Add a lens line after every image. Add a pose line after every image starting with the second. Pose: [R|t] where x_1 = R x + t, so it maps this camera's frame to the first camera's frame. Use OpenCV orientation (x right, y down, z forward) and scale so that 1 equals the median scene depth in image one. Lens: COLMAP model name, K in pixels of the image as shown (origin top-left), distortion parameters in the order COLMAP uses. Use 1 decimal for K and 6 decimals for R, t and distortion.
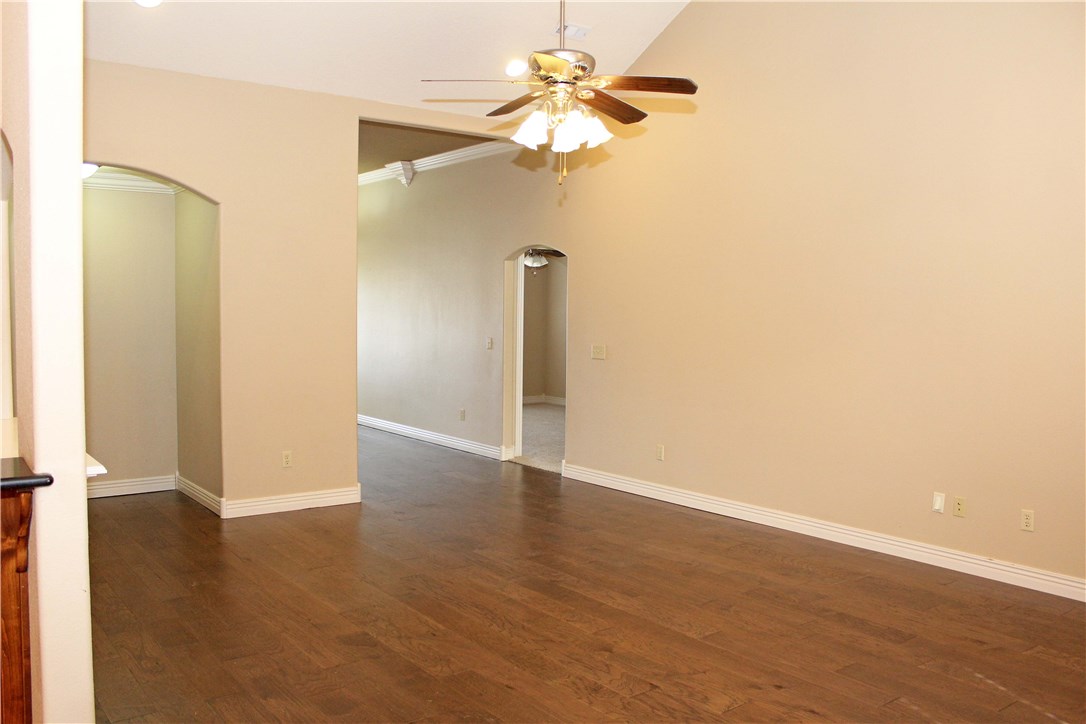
lens RADIAL K [[906.8, 0, 539.5], [0, 906.8, 366.4], [0, 0, 1]] dist [-0.153046, 0.110389]
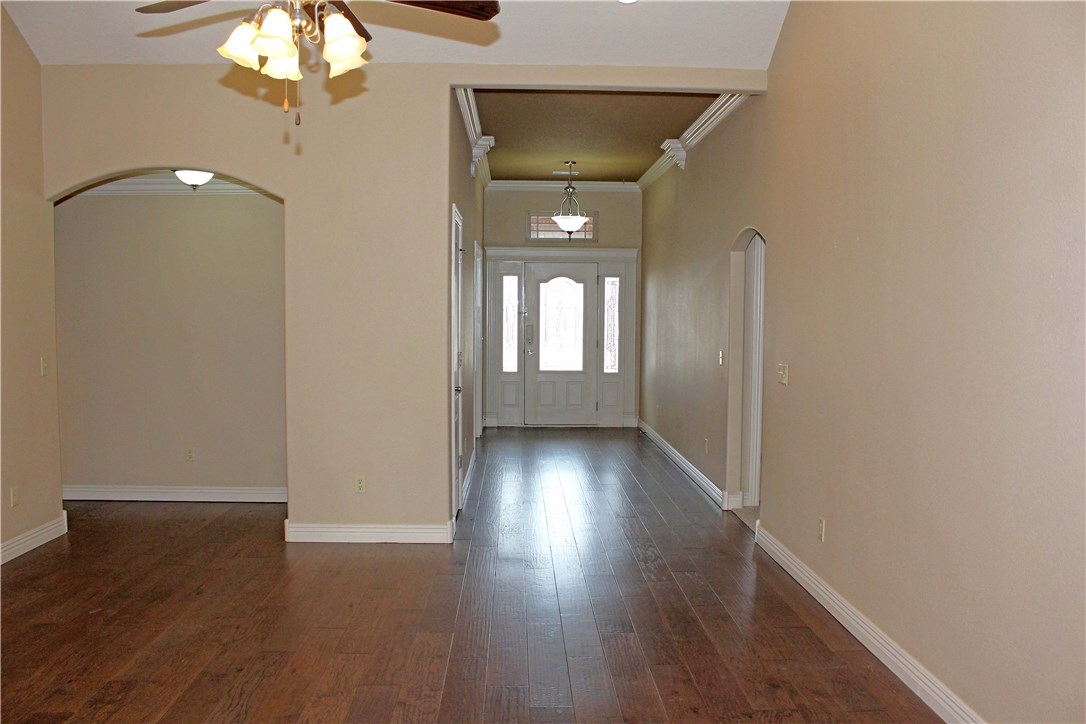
lens RADIAL K [[906.8, 0, 546.0], [0, 906.8, 361.2], [0, 0, 1]] dist [-0.153046, 0.110389]
pose [[0.813248, 0.024711, -0.581393, 0.518608], [-0.033379, 0.999434, -0.004211, -0.026969], [0.580959, 0.022831, 0.813612, 0.526604]]
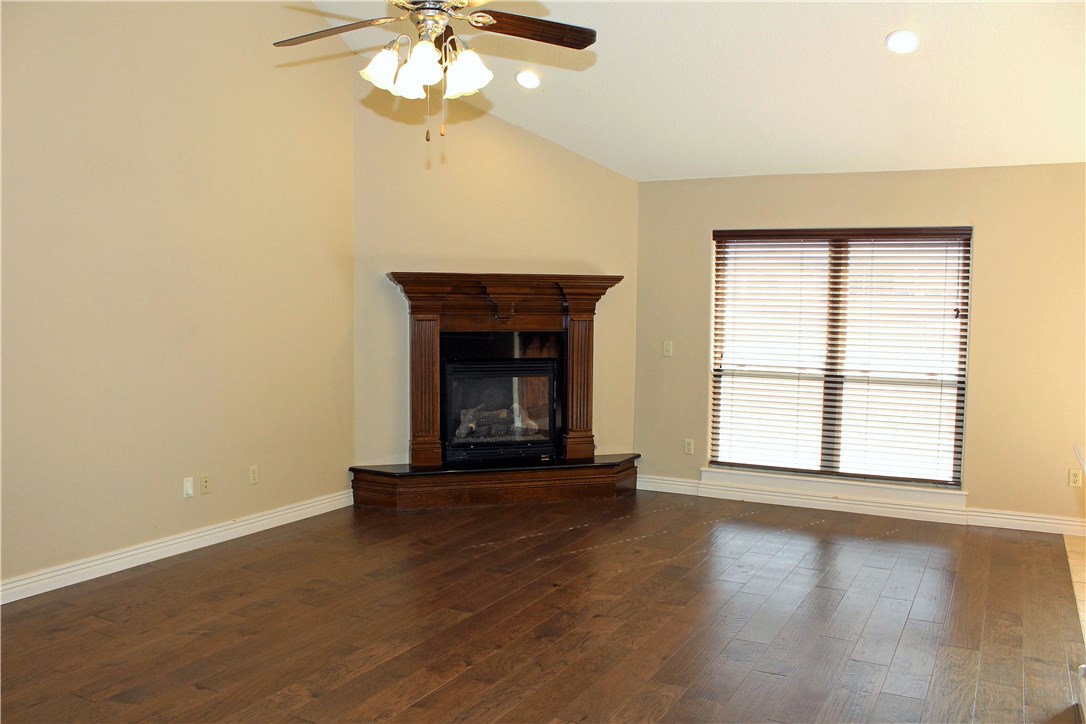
lens RADIAL K [[906.8, 0, 539.4], [0, 906.8, 365.4], [0, 0, 1]] dist [-0.153046, 0.110389]
pose [[-0.412540, -0.081740, 0.907265, -0.682043], [0.044400, 0.992978, 0.109652, -0.084171], [-0.909857, 0.085519, -0.406014, 1.149953]]
